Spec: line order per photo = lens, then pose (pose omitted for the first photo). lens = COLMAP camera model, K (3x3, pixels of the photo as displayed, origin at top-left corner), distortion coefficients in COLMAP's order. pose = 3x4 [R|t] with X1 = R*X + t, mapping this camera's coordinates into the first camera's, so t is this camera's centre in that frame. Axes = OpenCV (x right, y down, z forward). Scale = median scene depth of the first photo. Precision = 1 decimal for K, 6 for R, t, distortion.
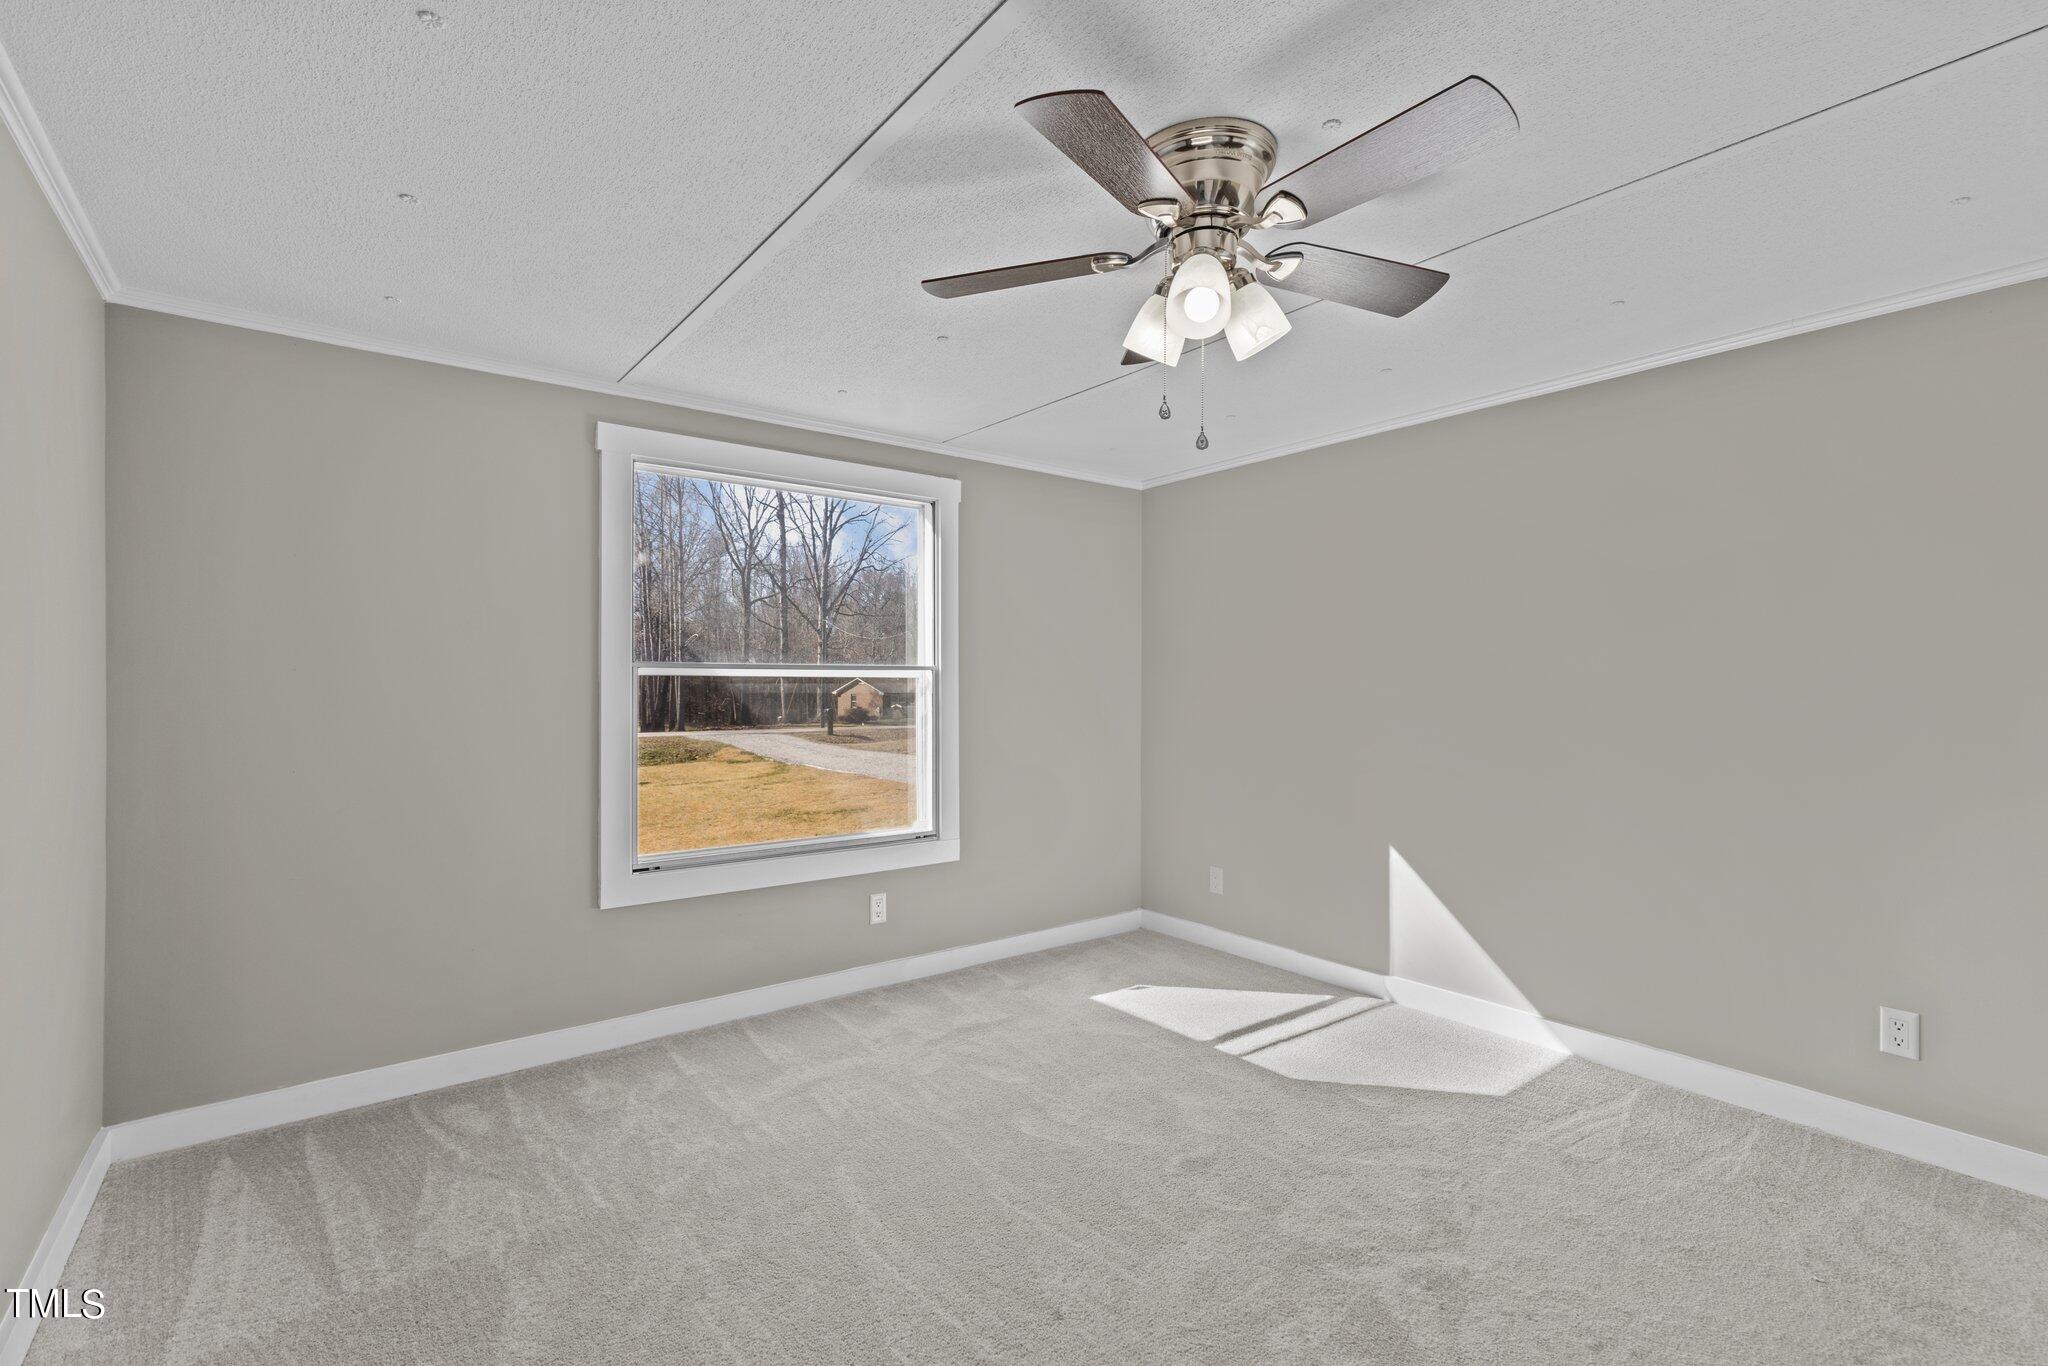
lens RADIAL K [[924.6, 0, 1026.5], [0, 924.6, 680.1], [0, 0, 1]] dist [0.005178, -0.000131]
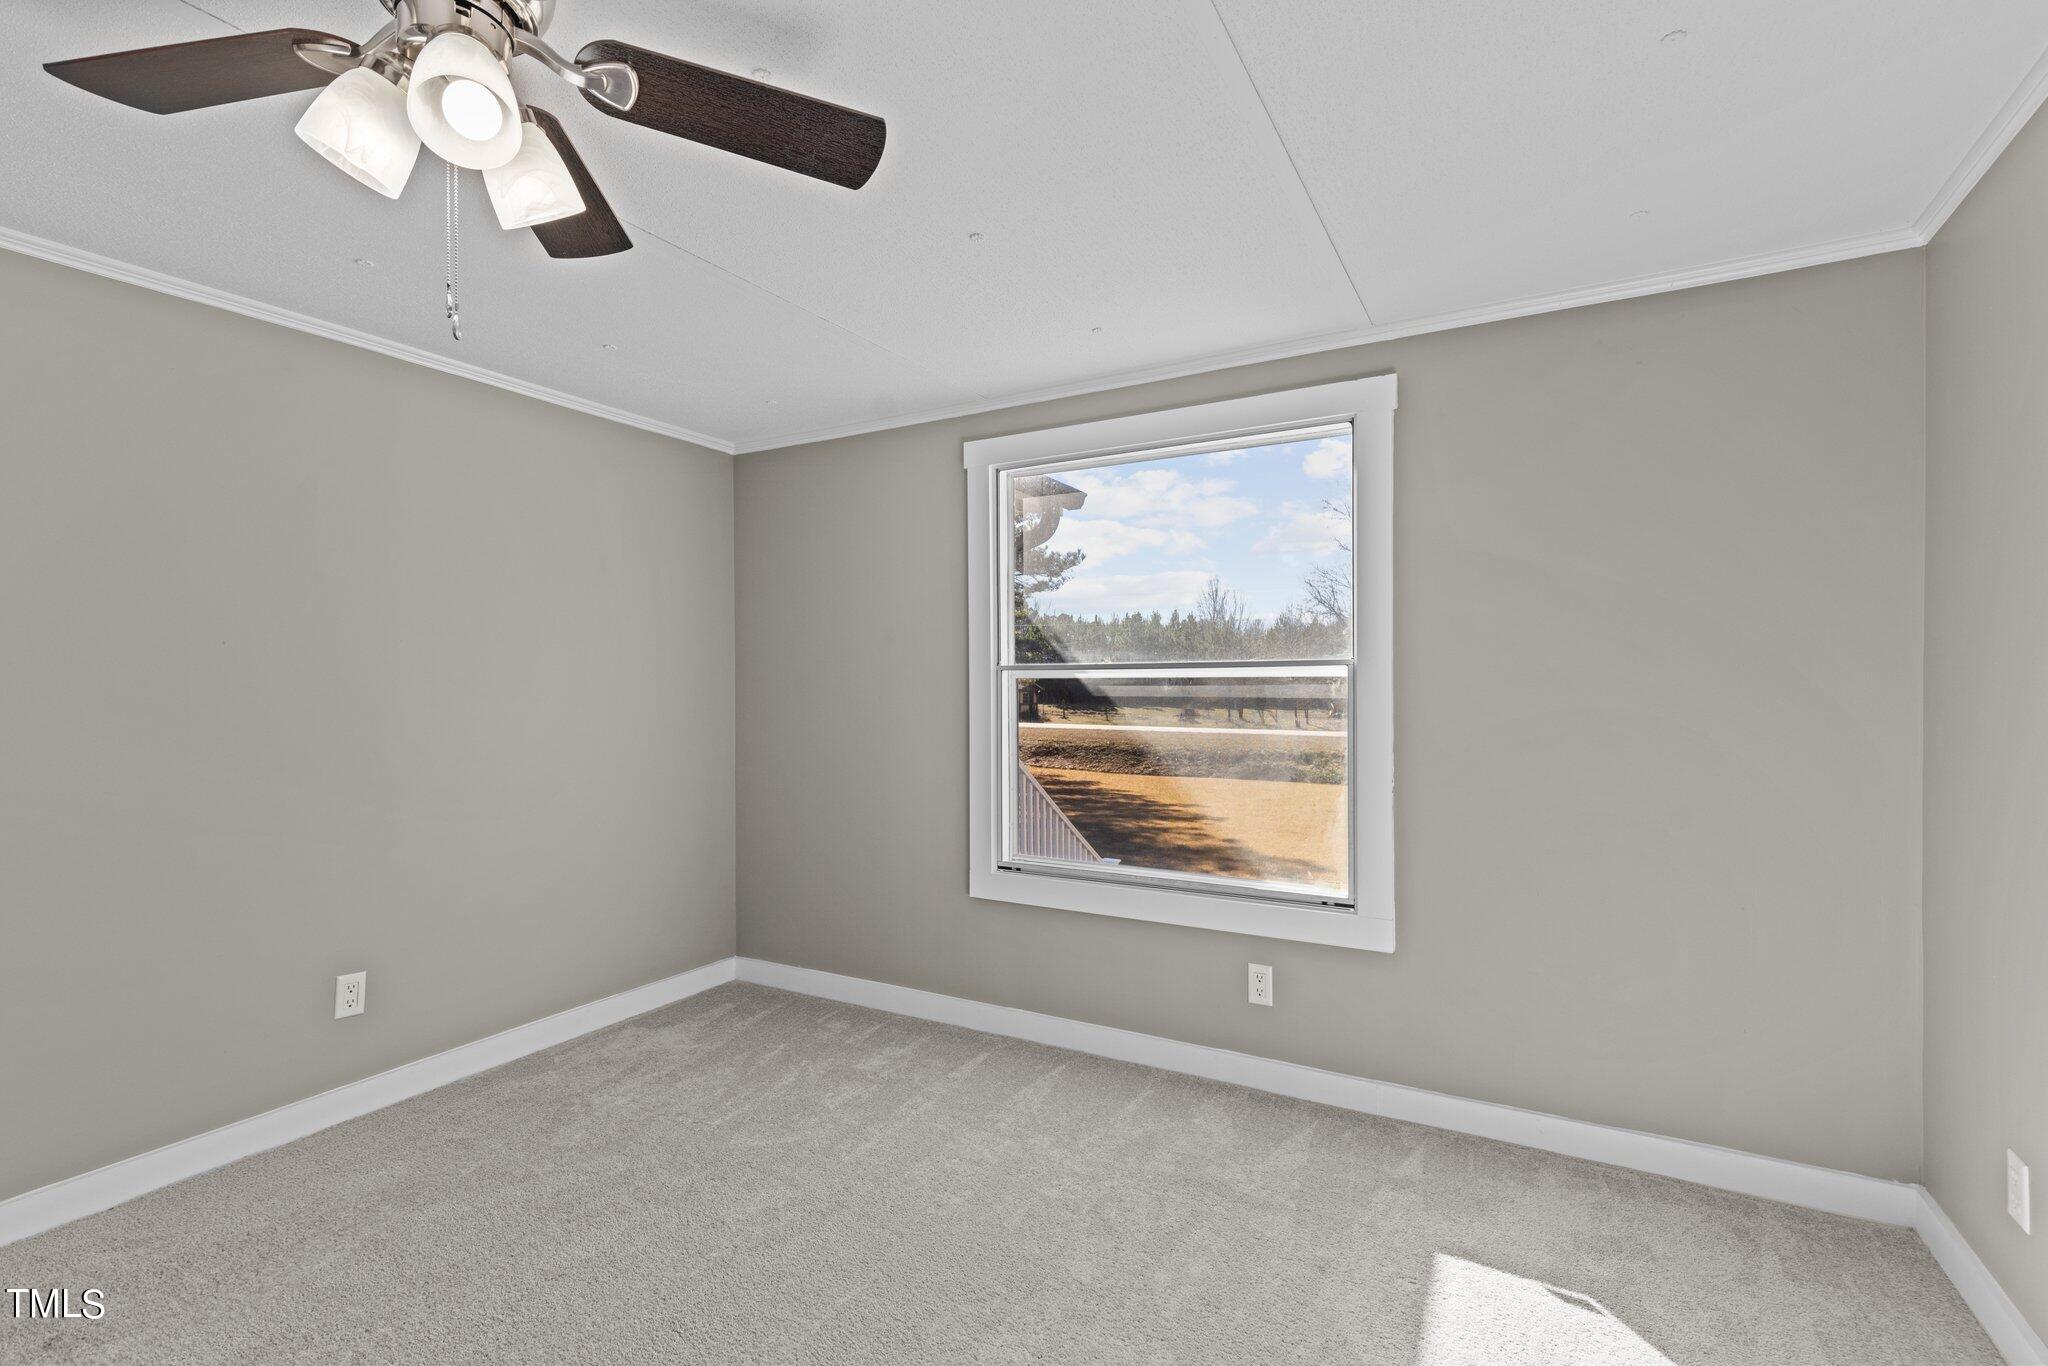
lens RADIAL K [[924.6, 0, 1026.5], [0, 924.6, 680.1], [0, 0, 1]] dist [0.005178, -0.000131]
pose [[0.391694, -0.004963, -0.920082, 0.523826], [0.007330, 0.999971, -0.002274, 0.000378], [0.920066, -0.005854, 0.391719, 0.608682]]
